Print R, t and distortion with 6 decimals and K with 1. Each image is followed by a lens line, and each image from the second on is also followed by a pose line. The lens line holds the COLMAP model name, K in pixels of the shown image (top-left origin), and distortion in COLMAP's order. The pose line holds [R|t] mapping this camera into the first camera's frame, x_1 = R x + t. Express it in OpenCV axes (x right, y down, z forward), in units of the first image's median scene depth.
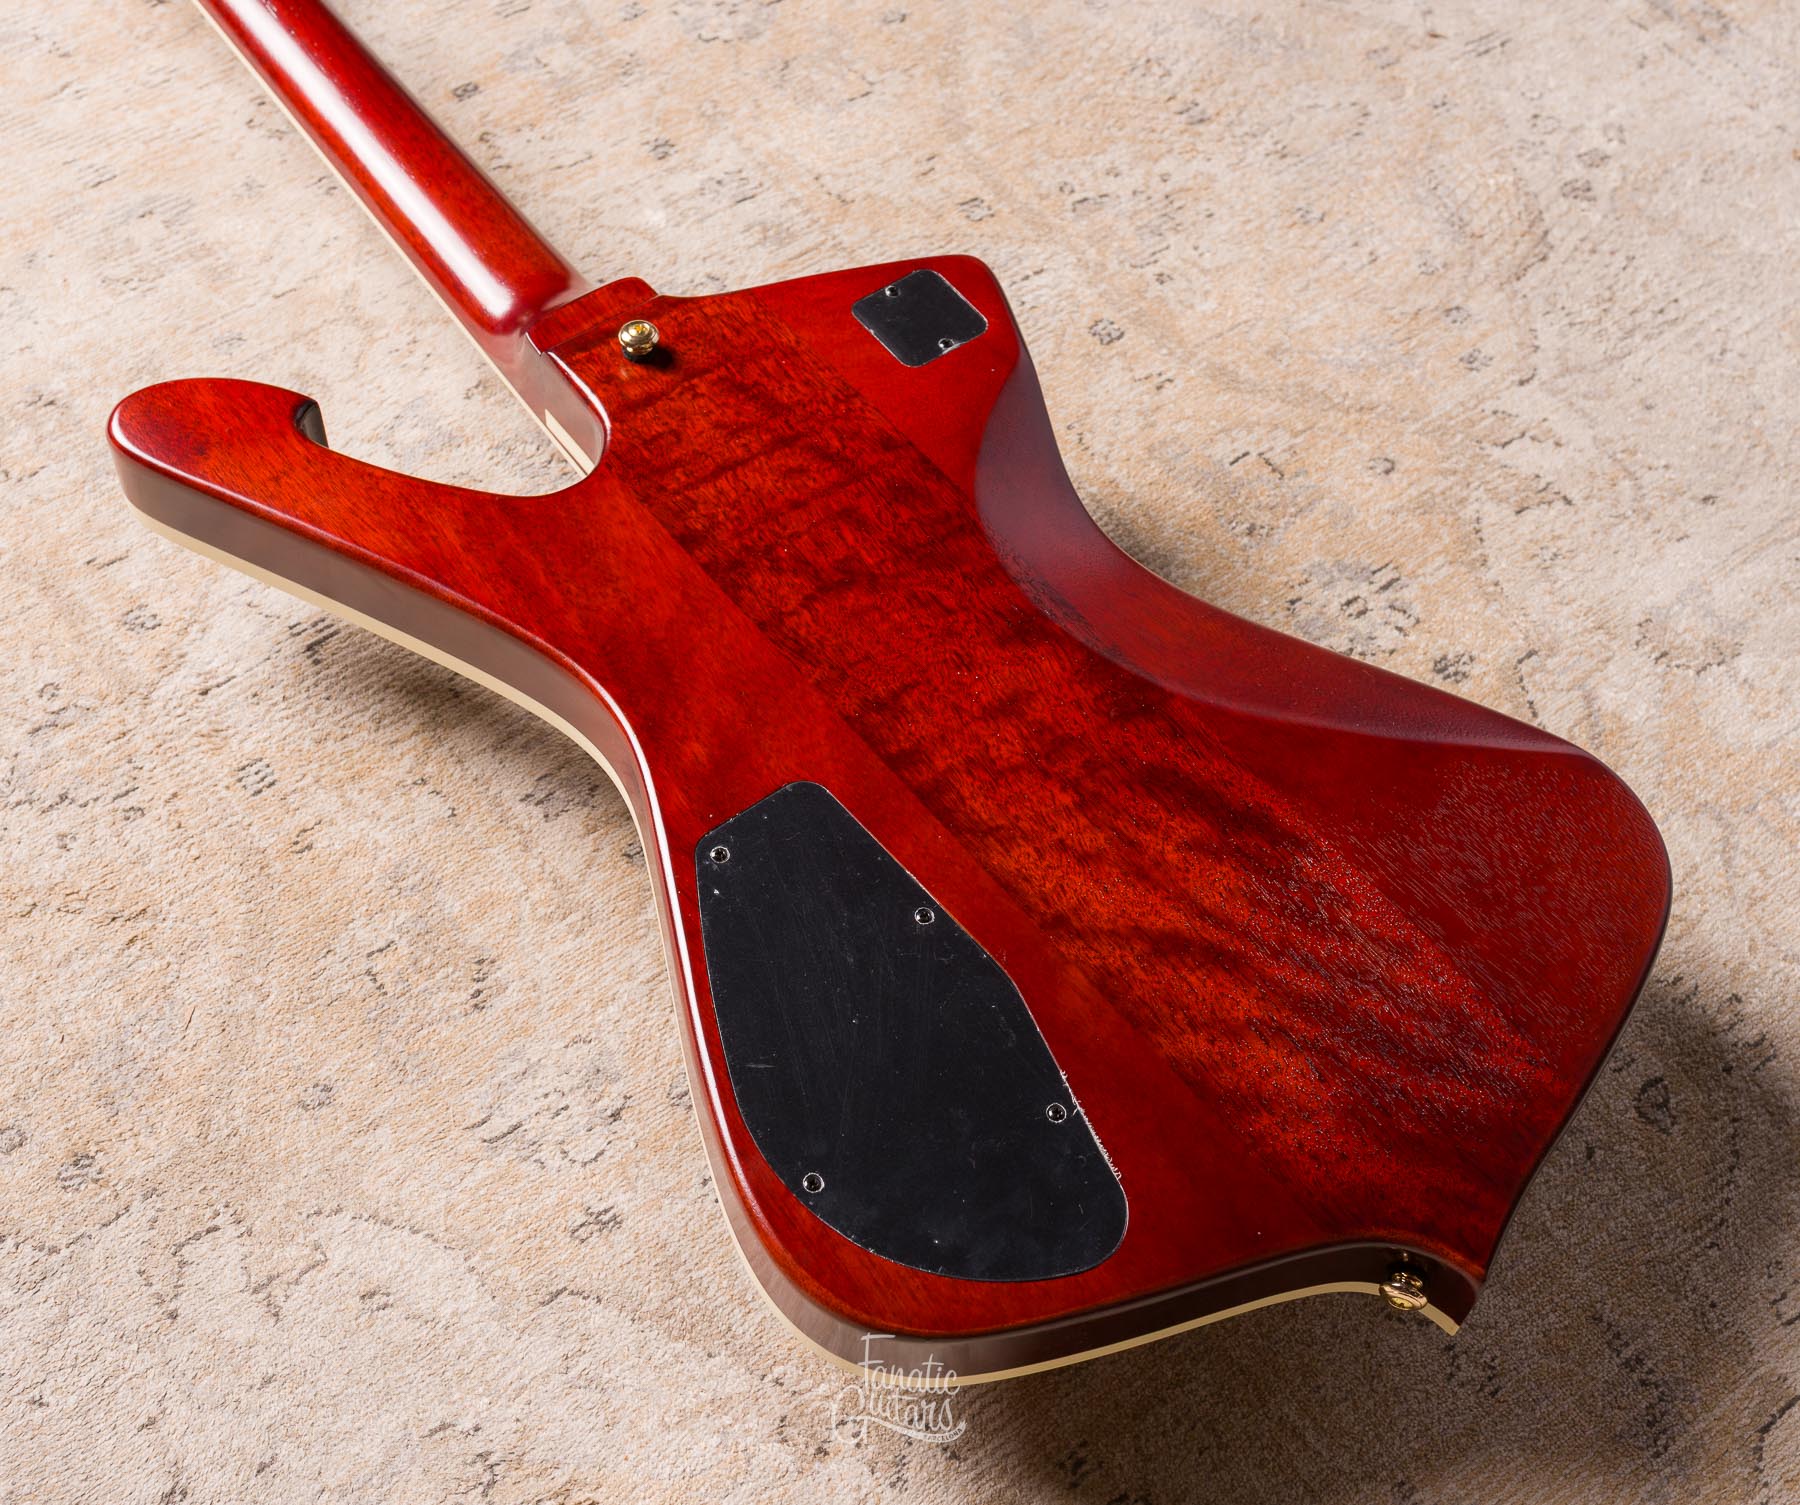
lens RADIAL K [[2418.7, 0, 936.5], [0, 2418.7, 823.4], [0, 0, 1]] dist [-0.001573, 0.001560]
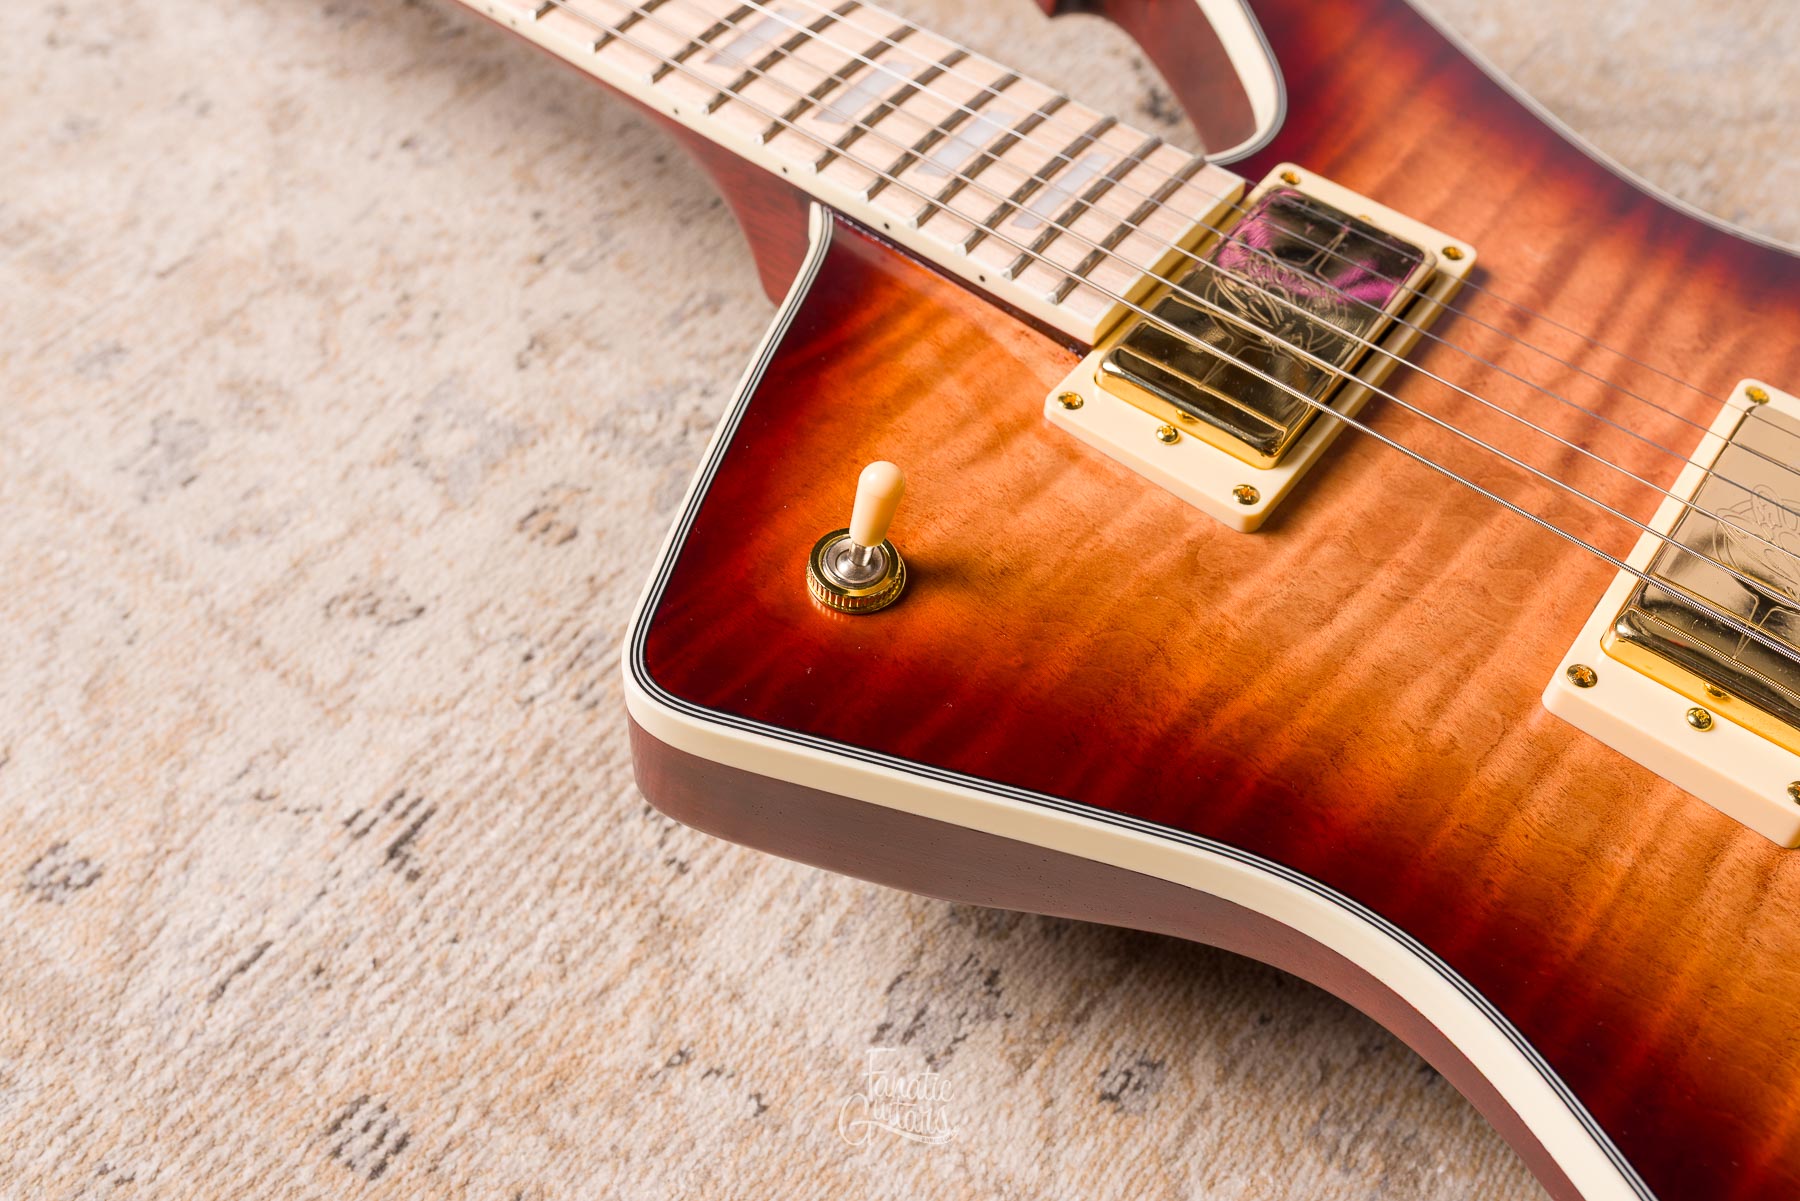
lens RADIAL K [[1805.4, 0, 915.0], [0, 1805.4, 603.5], [0, 0, 1]] dist [0.002122, -0.002385]
pose [[0.963435, -0.229863, 0.137683, -0.175431], [0.234625, 0.971896, -0.019201, -0.084447], [-0.129400, 0.050802, 0.990290, 0.537500]]
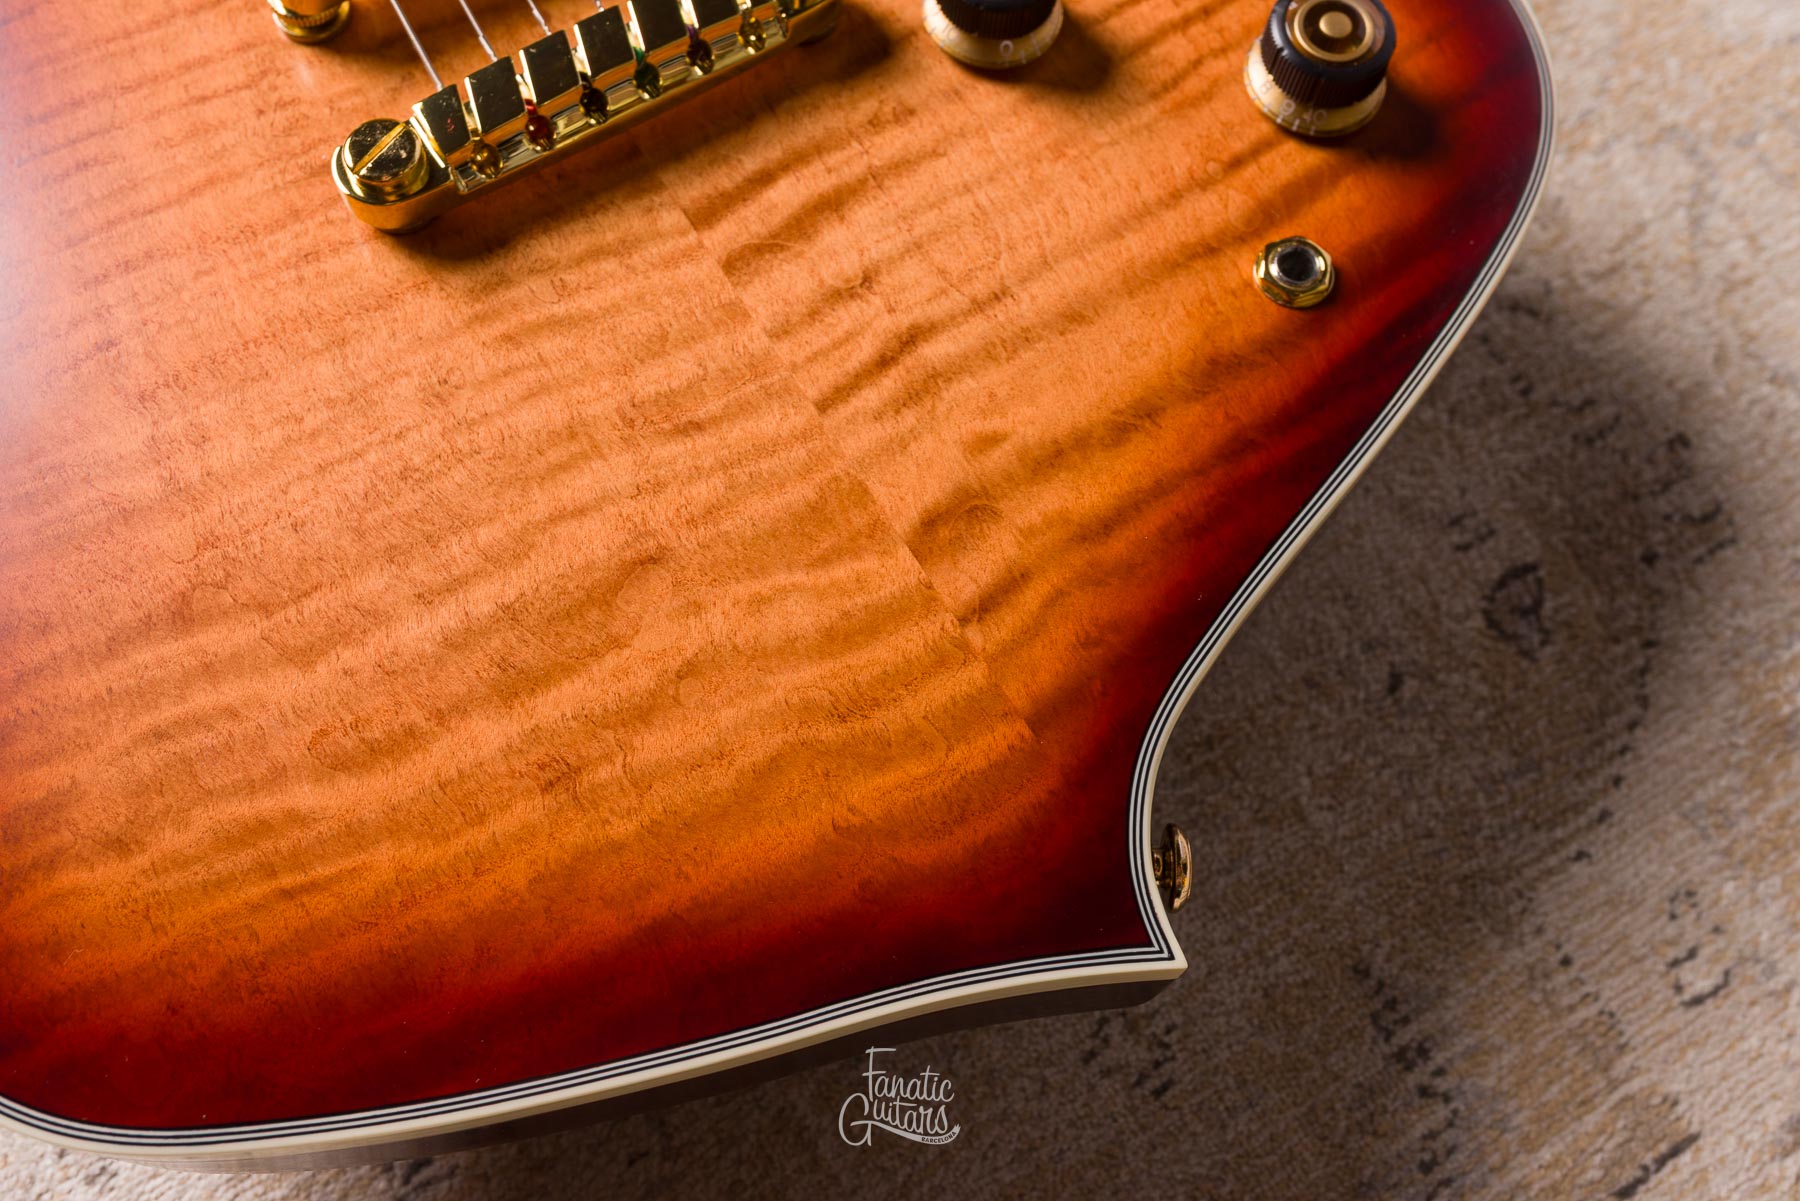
lens RADIAL K [[1805.4, 0, 915.0], [0, 1805.4, 603.5], [0, 0, 1]] dist [0.002122, -0.002385]
pose [[0.994570, 0.071124, -0.075979, 0.156407], [-0.055033, 0.979039, 0.196099, 0.029854], [0.088333, -0.190852, 0.977636, 0.469997]]
